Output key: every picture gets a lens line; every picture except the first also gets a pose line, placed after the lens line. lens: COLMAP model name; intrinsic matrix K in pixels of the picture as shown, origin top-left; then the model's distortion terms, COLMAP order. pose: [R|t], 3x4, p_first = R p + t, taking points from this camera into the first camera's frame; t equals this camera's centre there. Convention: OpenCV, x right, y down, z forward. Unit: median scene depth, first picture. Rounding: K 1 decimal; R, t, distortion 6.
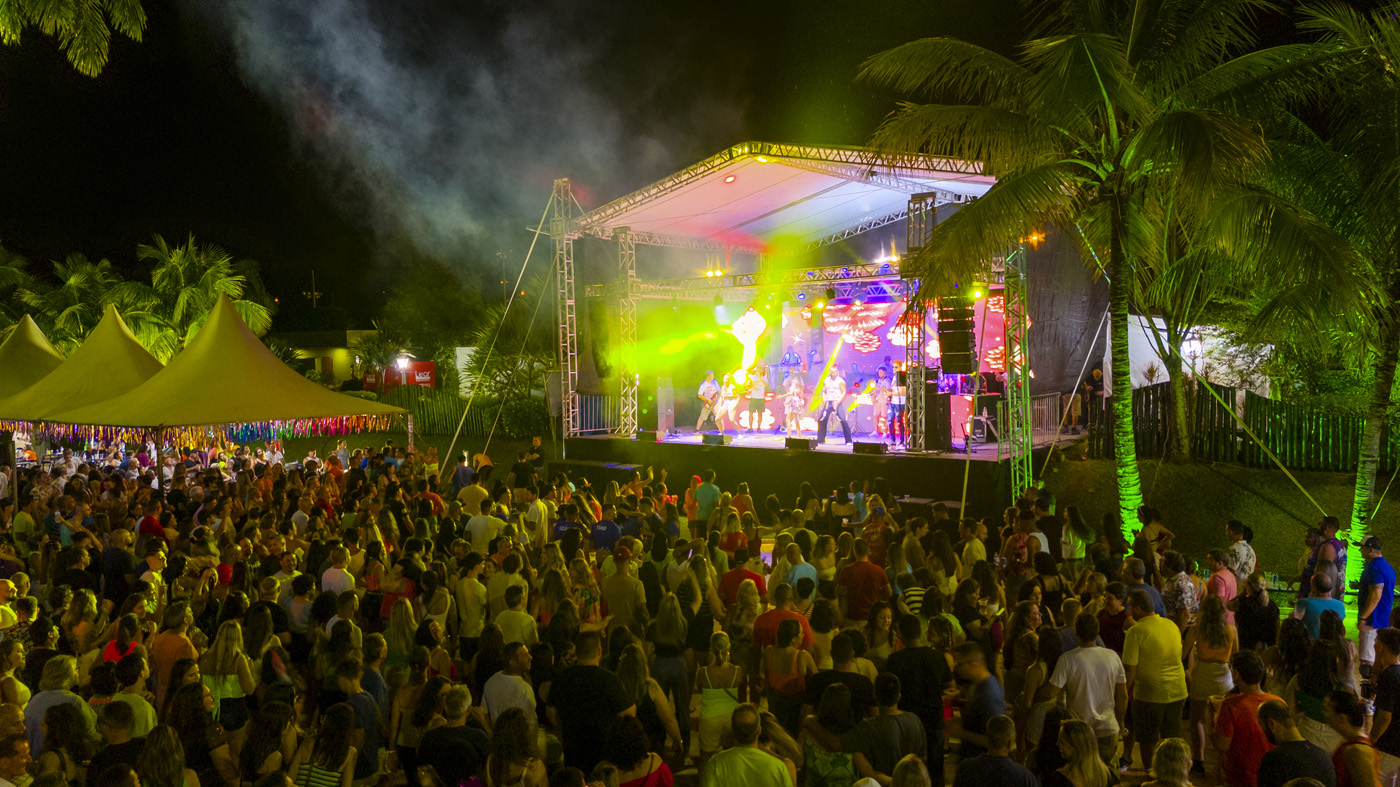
lens RADIAL K [[1020.4, 0, 702.9], [0, 1020.4, 394.6], [0, 0, 1]] dist [0.083036, -0.089619]
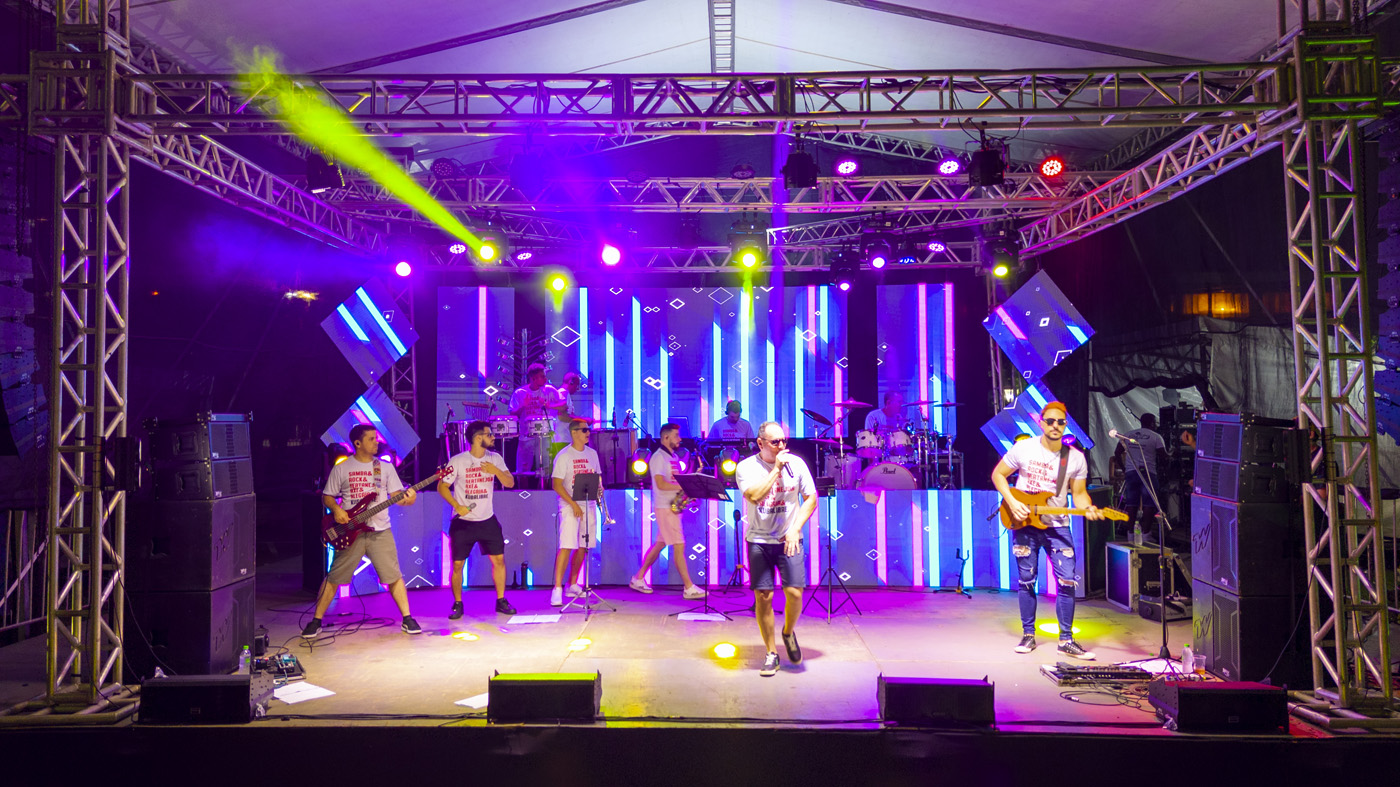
lens RADIAL K [[1020.4, 0, 701.8], [0, 1020.4, 393.7], [0, 0, 1]] dist [0.083036, -0.089619]
pose [[0.813620, 0.026962, 0.580772, -0.122171], [0.013270, 0.997803, -0.064914, -0.016444], [-0.581246, 0.060522, 0.811474, 0.875481]]
